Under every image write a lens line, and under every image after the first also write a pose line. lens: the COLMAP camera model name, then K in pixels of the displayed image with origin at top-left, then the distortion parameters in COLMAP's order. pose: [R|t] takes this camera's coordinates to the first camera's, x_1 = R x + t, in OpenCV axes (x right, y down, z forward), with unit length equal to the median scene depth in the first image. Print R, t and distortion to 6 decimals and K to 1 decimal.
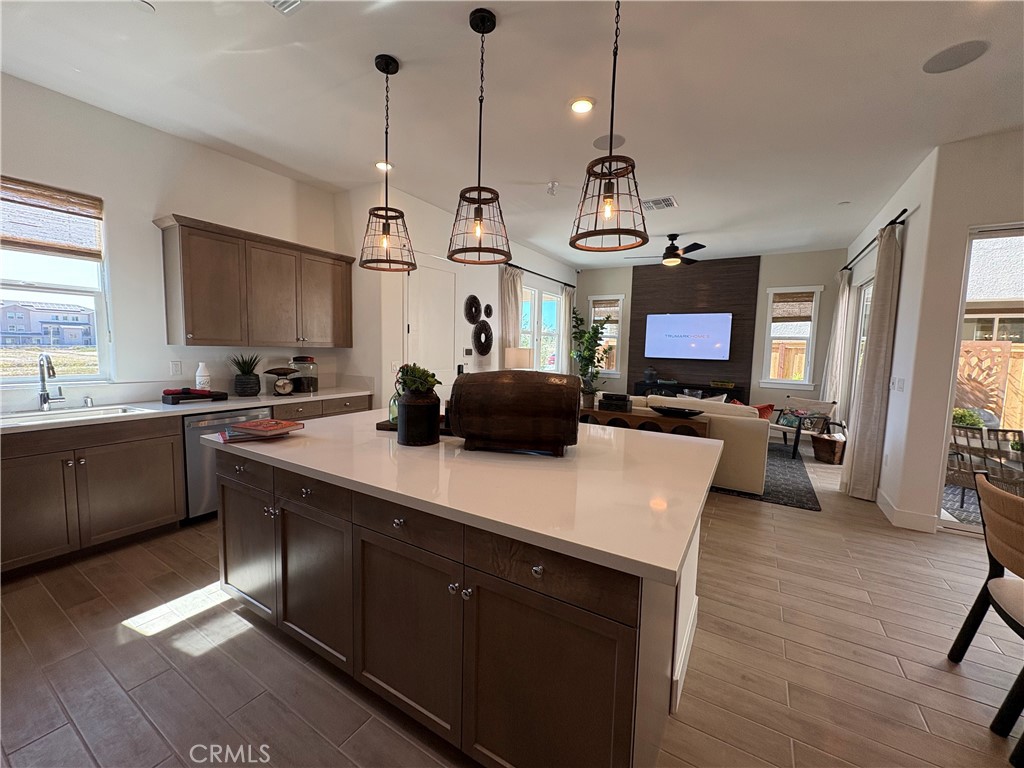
lens RADIAL K [[407.7, 0, 511.7], [0, 407.7, 382.5], [0, 0, 1]] dist [0.001911, -0.000107]
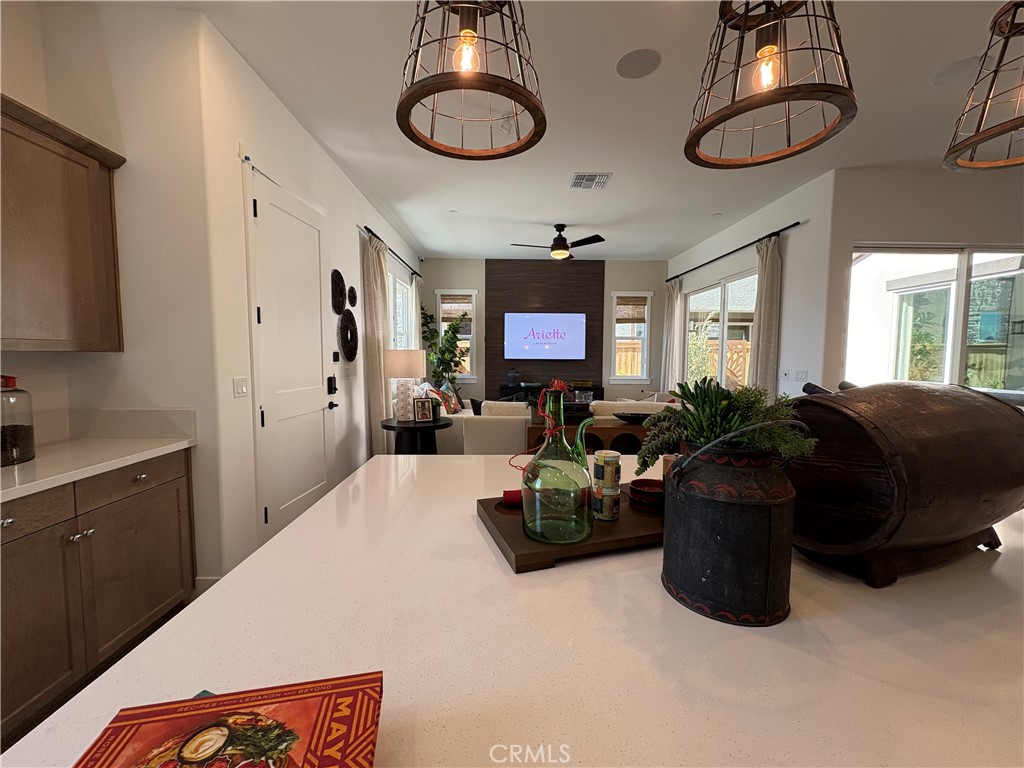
lens RADIAL K [[407.7, 0, 514.8], [0, 407.7, 383.0], [0, 0, 1]] dist [0.001911, -0.000107]
pose [[0.840353, -0.057635, 0.538966, -0.205826], [0.062462, 0.998004, 0.009331, -0.019600], [-0.538428, 0.025823, 0.842276, 0.279951]]
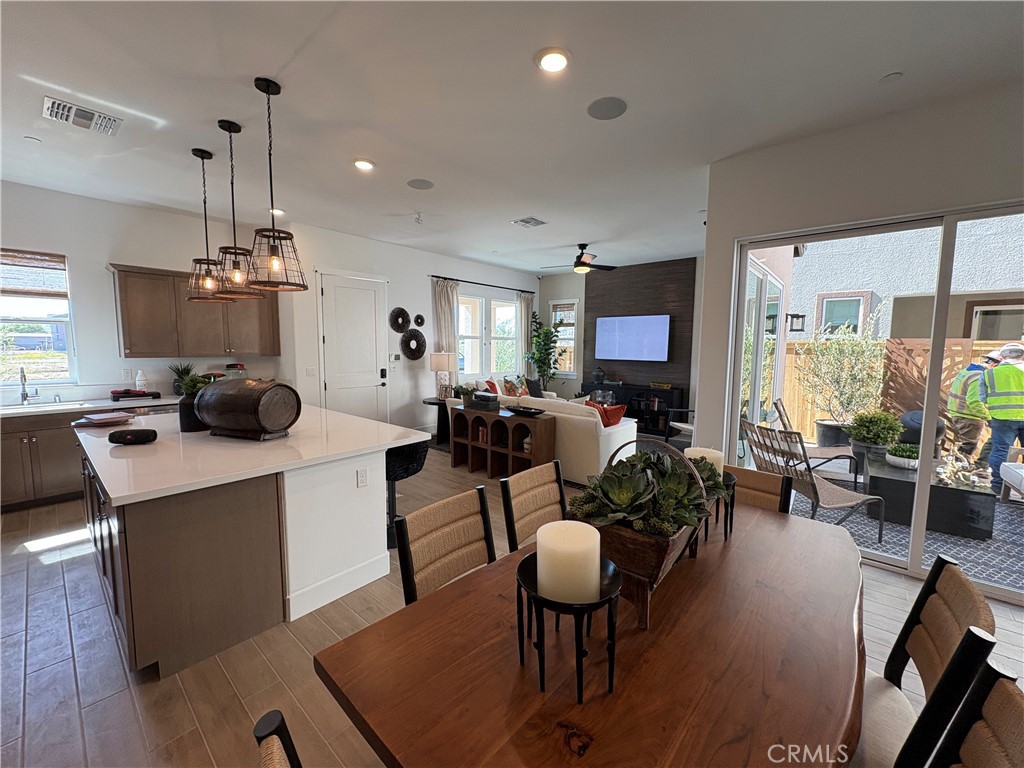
lens RADIAL K [[407.7, 0, 511.8], [0, 407.7, 382.8], [0, 0, 1]] dist [0.001911, -0.000107]
pose [[0.986440, 0.000160, -0.164123, 0.381321], [0.000487, 0.999992, 0.003906, -0.007056], [0.164123, -0.003933, 0.986432, -0.073637]]
